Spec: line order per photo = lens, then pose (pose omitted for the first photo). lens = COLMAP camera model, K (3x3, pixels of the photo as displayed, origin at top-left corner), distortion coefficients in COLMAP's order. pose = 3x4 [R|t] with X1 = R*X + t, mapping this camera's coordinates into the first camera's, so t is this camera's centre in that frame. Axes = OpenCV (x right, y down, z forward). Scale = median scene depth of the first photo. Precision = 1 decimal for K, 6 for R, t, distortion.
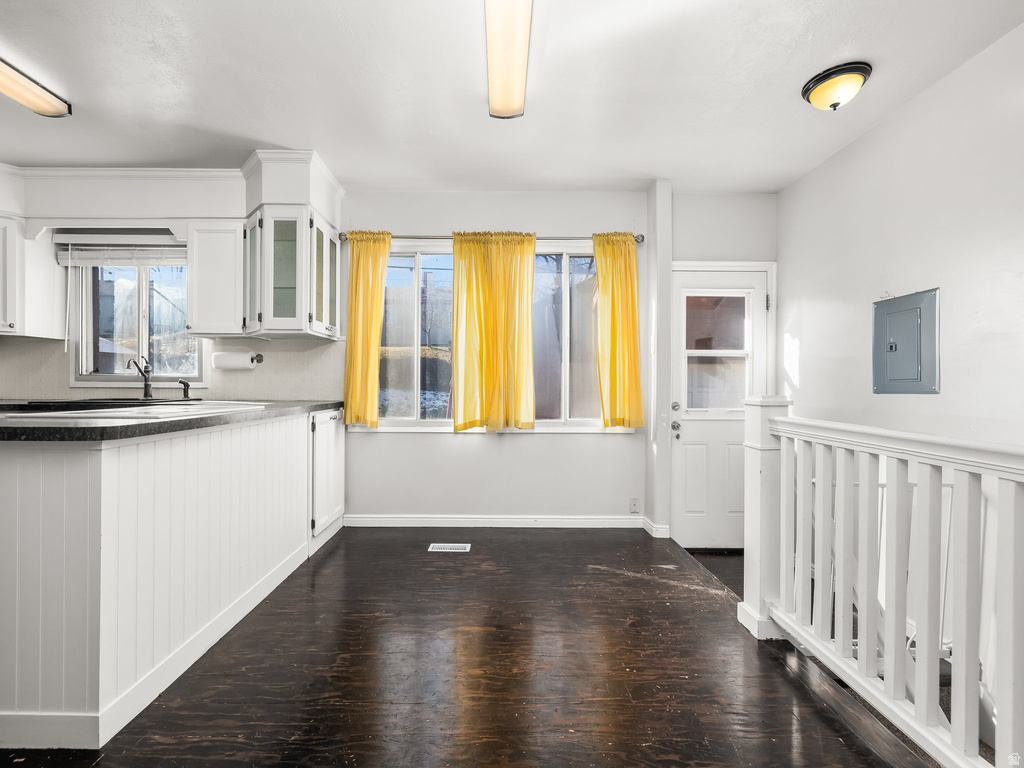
lens RADIAL K [[429.5, 0, 498.2], [0, 429.5, 384.2], [0, 0, 1]] dist [-0.000865, -0.000428]
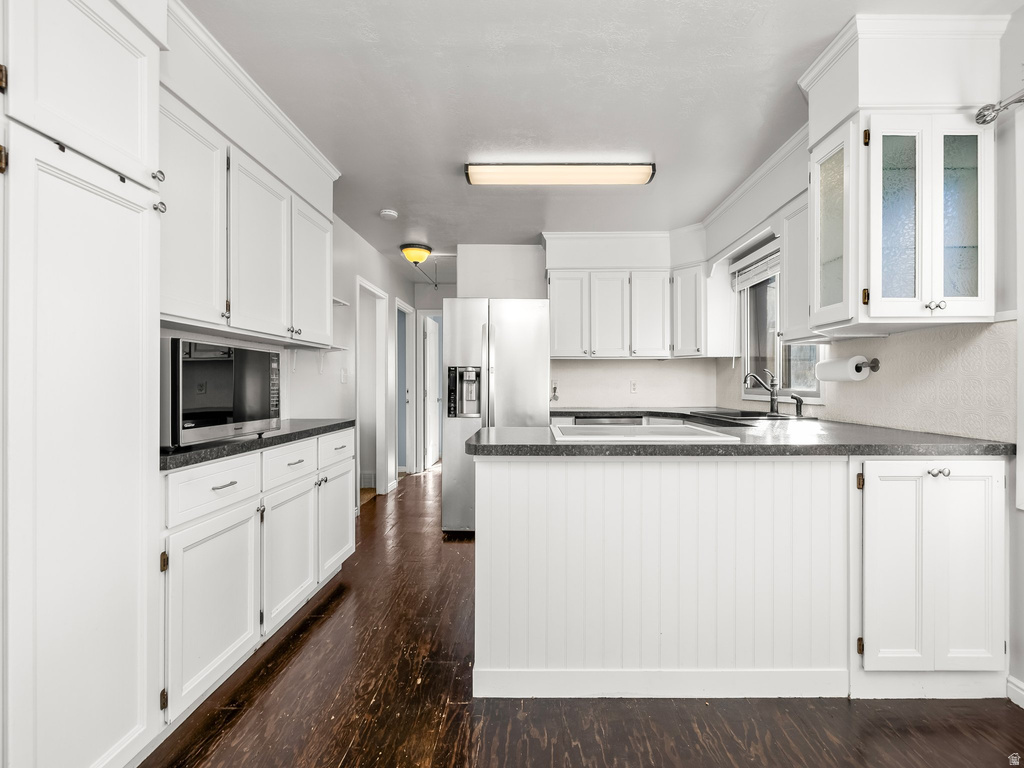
lens RADIAL K [[440.9, 0, 533.2], [0, 440.9, 383.9], [0, 0, 1]] dist [0.000387, 0.000337]
pose [[-0.001427, -0.005835, -0.999982, 0.153678], [0.004040, 0.999975, -0.005840, -0.028540], [0.999991, -0.004048, -0.001404, 0.474414]]
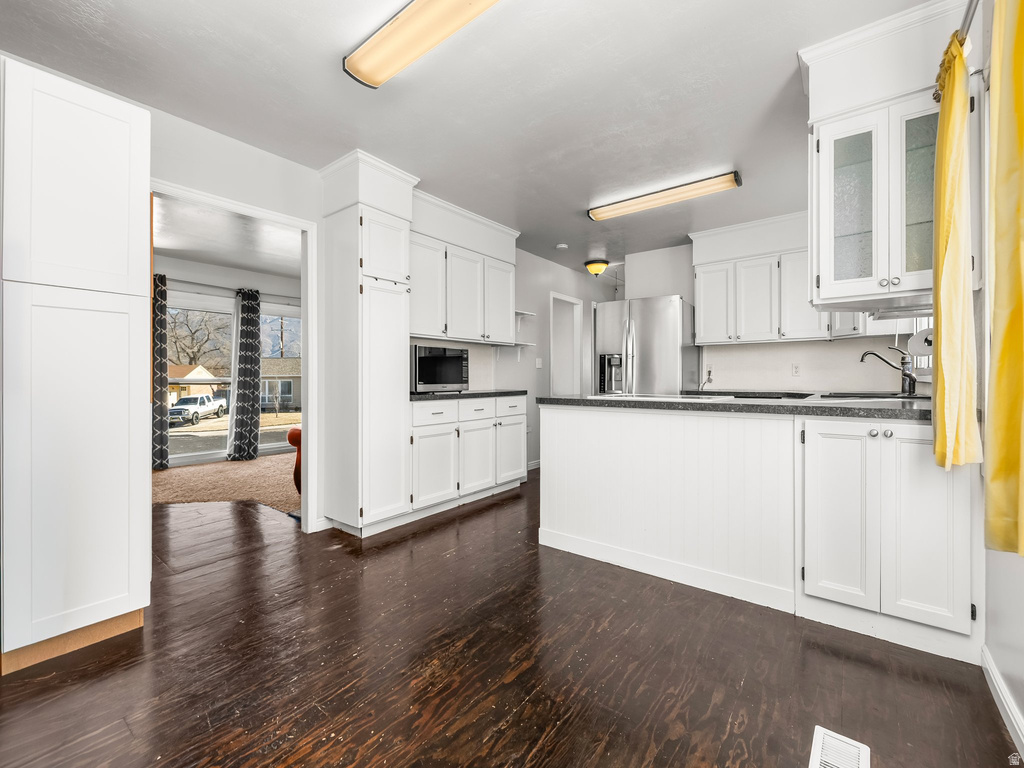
lens RADIAL K [[436.6, 0, 500.7], [0, 436.6, 379.7], [0, 0, 1]] dist [-0.002078, -0.000320]
pose [[-0.624537, 0.000682, -0.780995, 0.385623], [0.000764, 1.000000, 0.000262, 0.003120], [0.780995, -0.000433, -0.624537, 0.913022]]
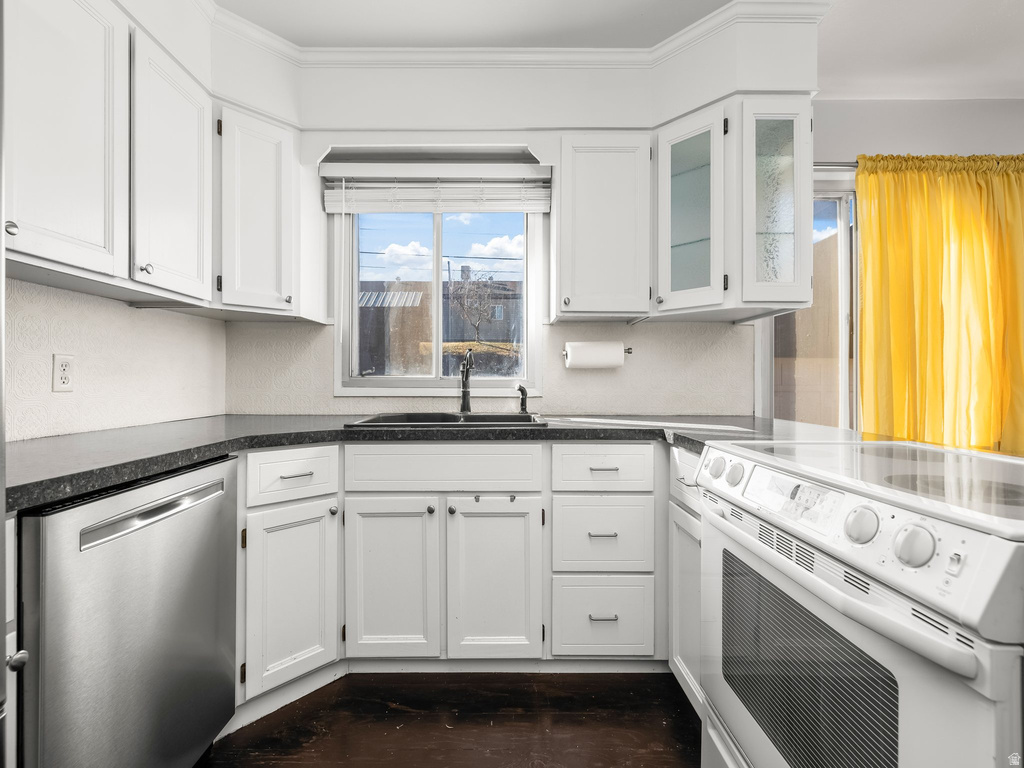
lens RADIAL K [[429.5, 0, 498.2], [0, 429.5, 384.2], [0, 0, 1]] dist [-0.000865, -0.000428]
pose [[0.999988, -0.004041, -0.002943, -0.767651], [0.004065, 0.999958, 0.008214, -0.016473], [0.002910, -0.008226, 0.999962, 0.344369]]
